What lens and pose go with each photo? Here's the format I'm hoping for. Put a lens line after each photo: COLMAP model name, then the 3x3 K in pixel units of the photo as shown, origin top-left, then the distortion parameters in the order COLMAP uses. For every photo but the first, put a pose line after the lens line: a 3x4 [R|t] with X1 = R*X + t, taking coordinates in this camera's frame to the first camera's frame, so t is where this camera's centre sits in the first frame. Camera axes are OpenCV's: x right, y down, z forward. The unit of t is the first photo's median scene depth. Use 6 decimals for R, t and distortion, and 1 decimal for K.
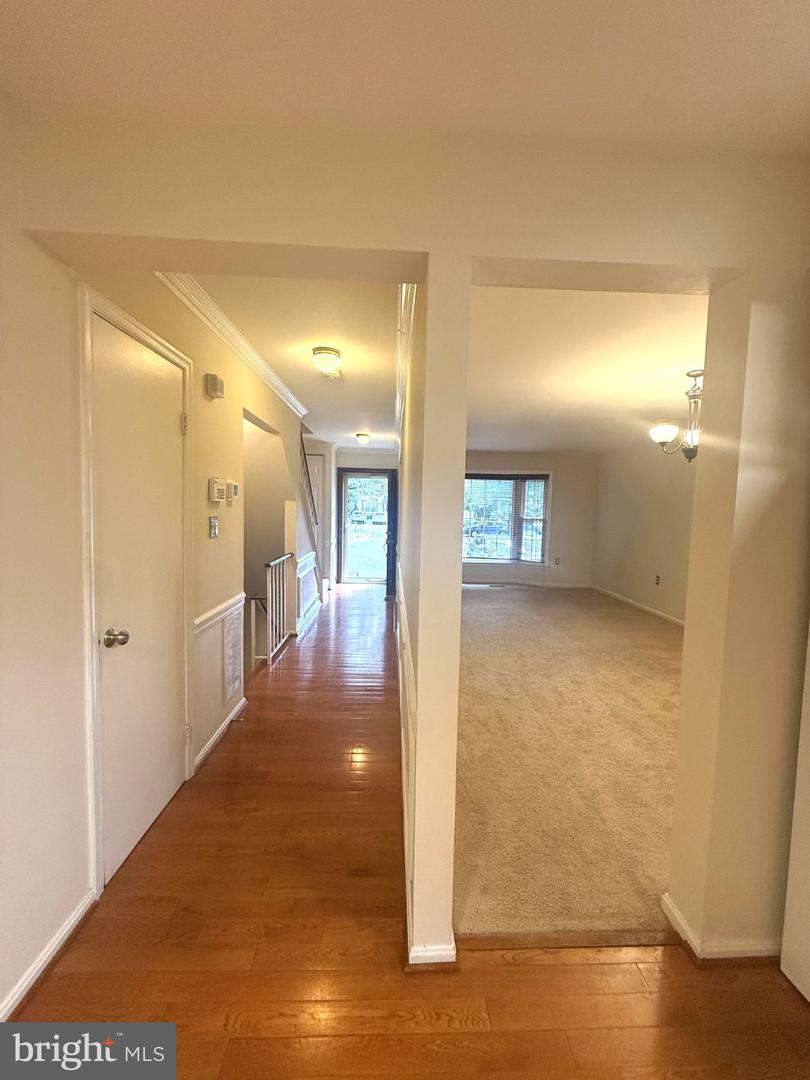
lens RADIAL K [[430.7, 0, 407.4], [0, 430.7, 536.7], [0, 0, 1]] dist [0.000240, -0.000079]
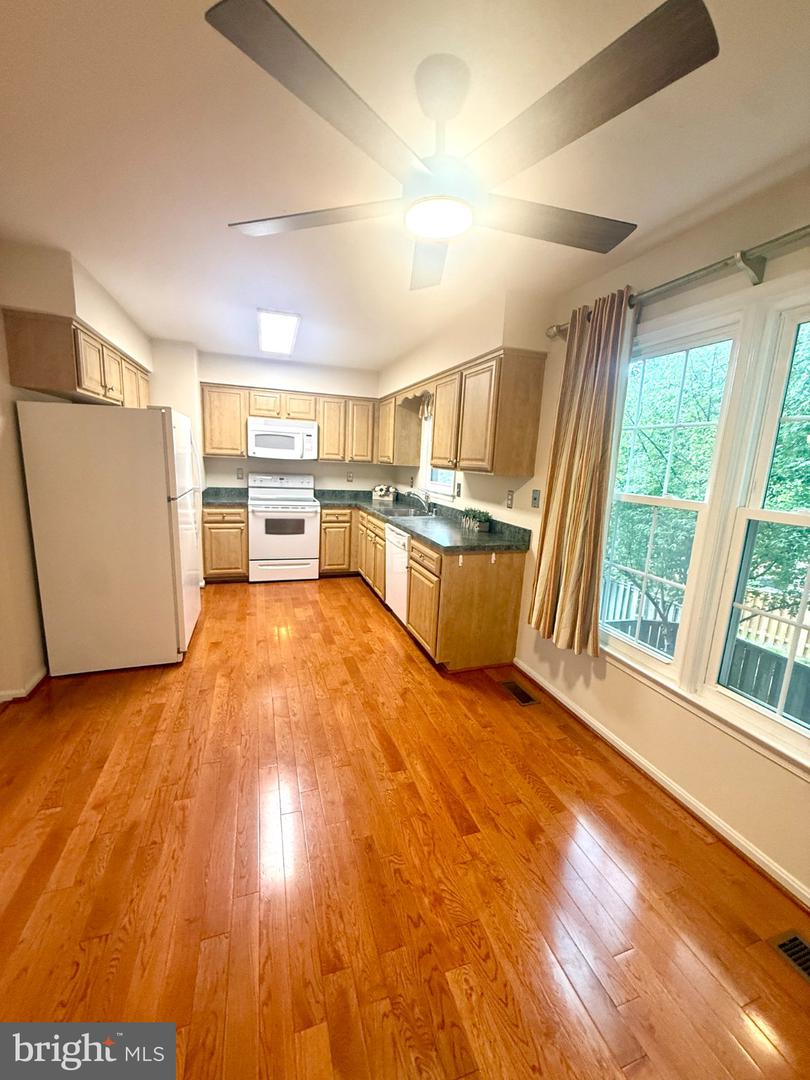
lens RADIAL K [[430.7, 0, 407.4], [0, 430.7, 536.7], [0, 0, 1]] dist [0.000240, -0.000079]
pose [[-0.288511, -0.205107, 0.935250, -0.288832], [0.014929, 0.975704, 0.218585, -0.008557], [-0.957360, 0.077027, -0.278440, -0.015325]]
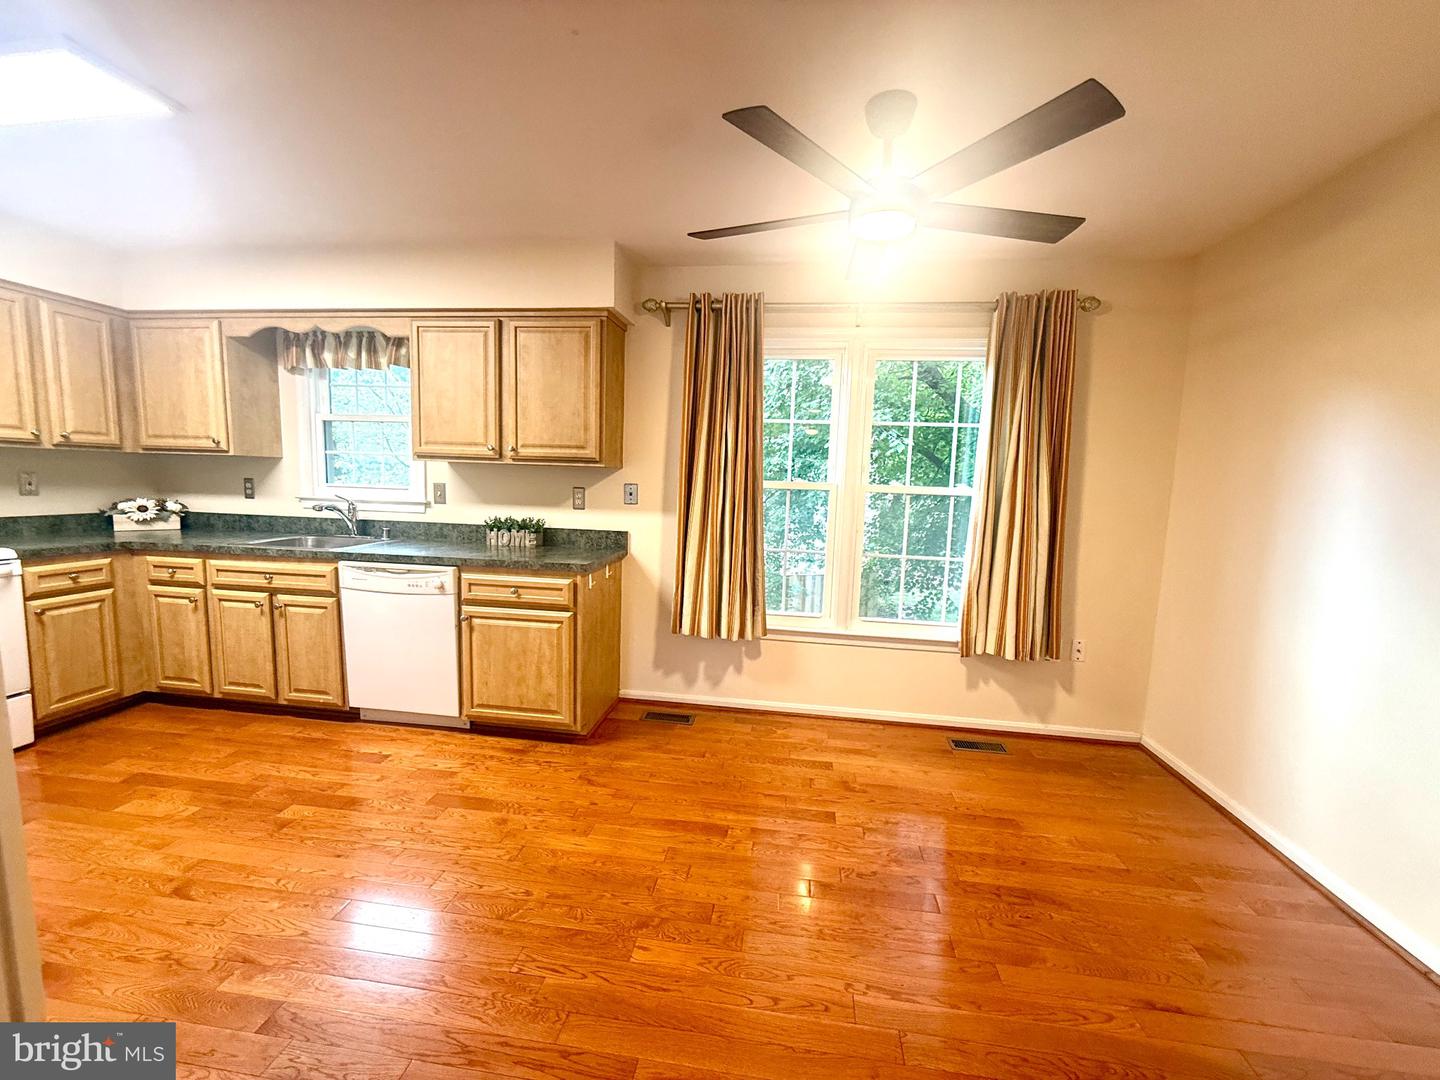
lens RADIAL K [[573.2, 0, 723.4], [0, 573.2, 544.0], [0, 0, 1]] dist [0.000866, -0.000535]
pose [[-0.983446, -0.073241, 0.165742, -0.063313], [-0.041594, 0.981494, 0.186920, -0.001496], [-0.176365, 0.176932, -0.968293, 0.218750]]
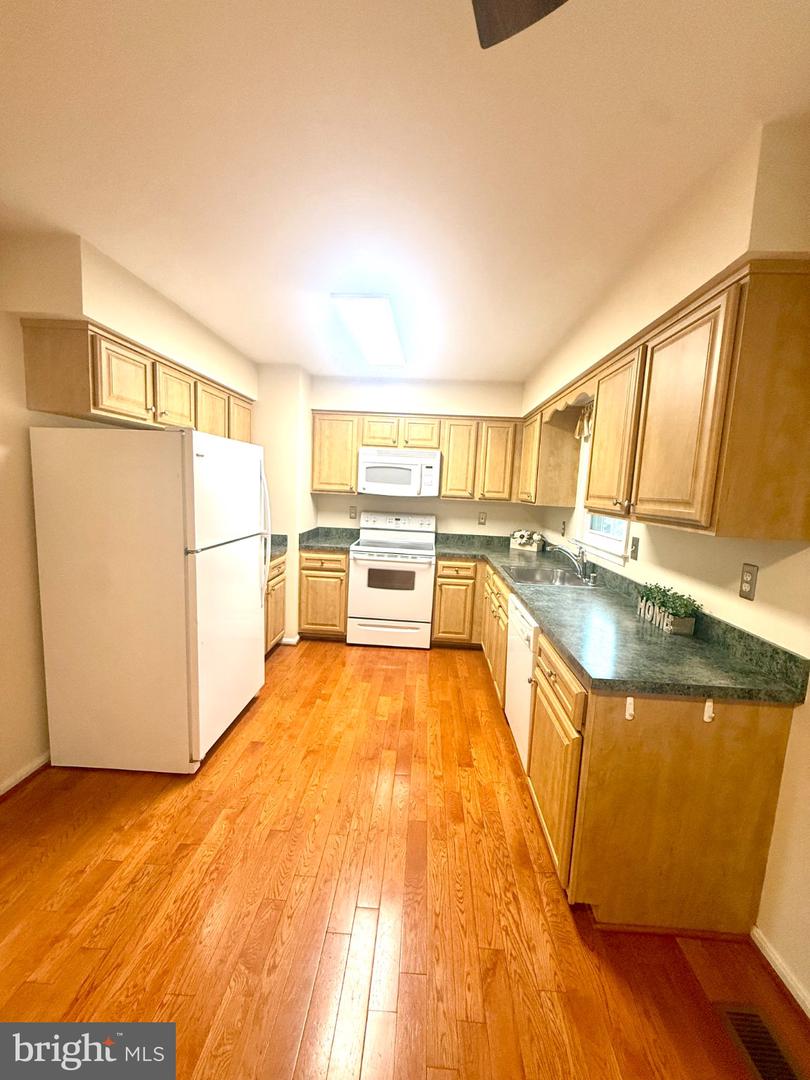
lens RADIAL K [[430.7, 0, 407.4], [0, 430.7, 536.7], [0, 0, 1]] dist [0.000240, -0.000079]
pose [[0.087964, -0.134432, 0.987011, -0.102707], [0.026343, 0.990819, 0.132603, -0.003042], [-0.995775, 0.014336, 0.090698, -0.100976]]
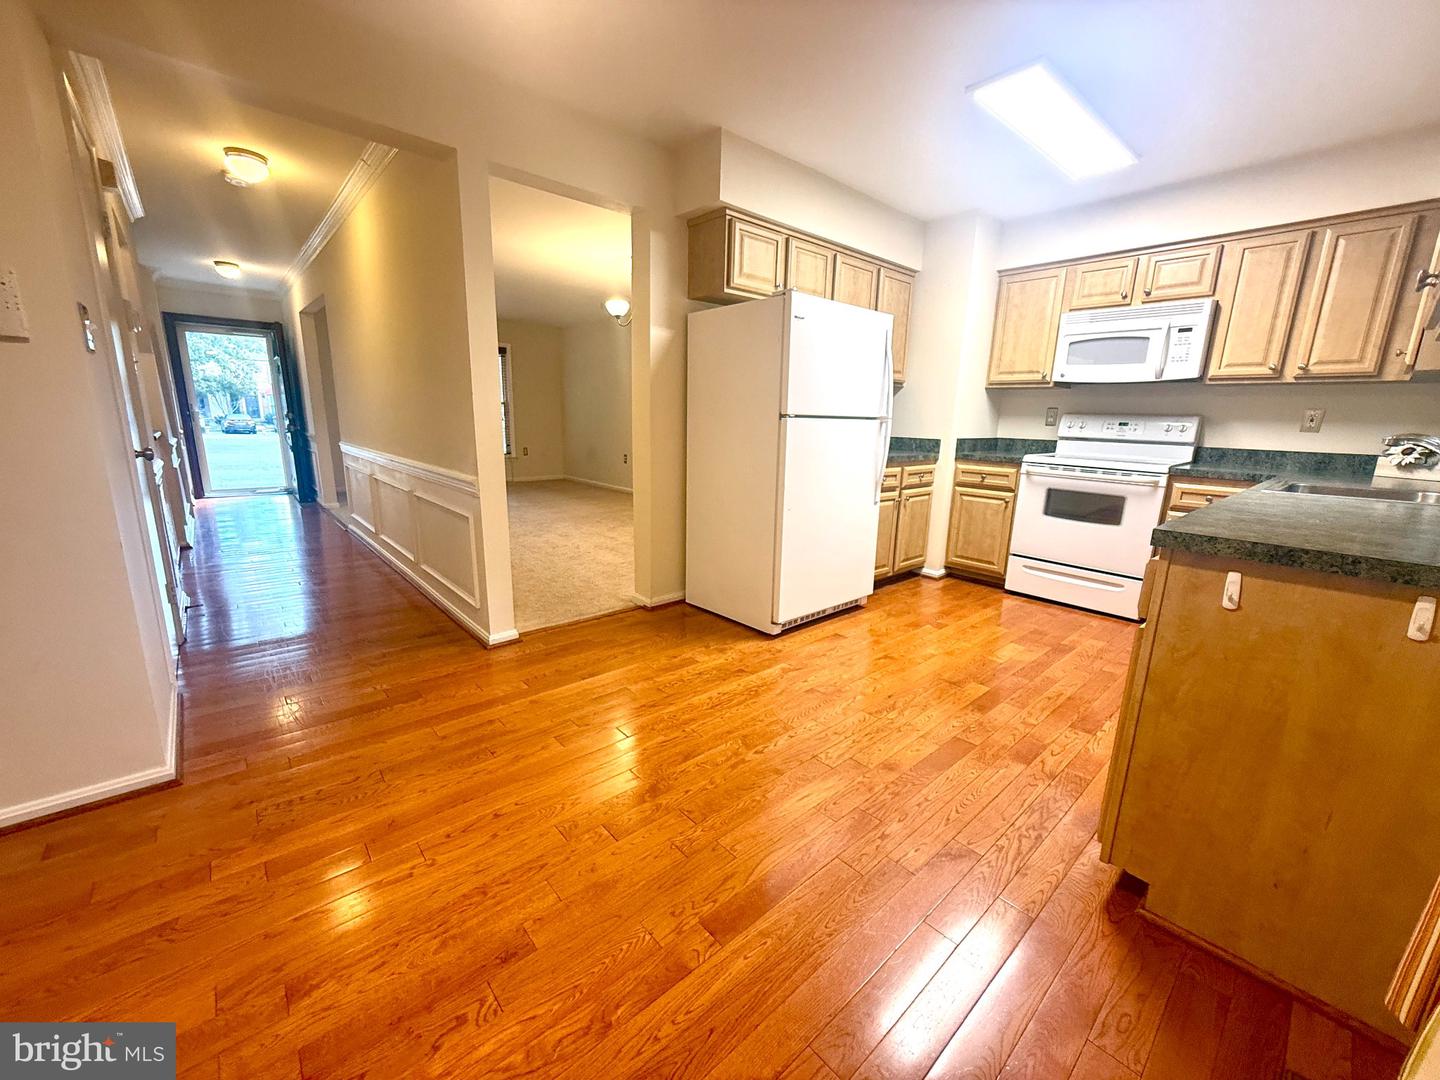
lens RADIAL K [[573.2, 0, 723.4], [0, 573.2, 544.0], [0, 0, 1]] dist [0.000866, -0.000535]
pose [[0.770601, -0.140788, 0.621573, -0.123709], [0.036015, 0.983356, 0.178083, 0.062637], [-0.636299, -0.114845, 0.762846, -0.226854]]
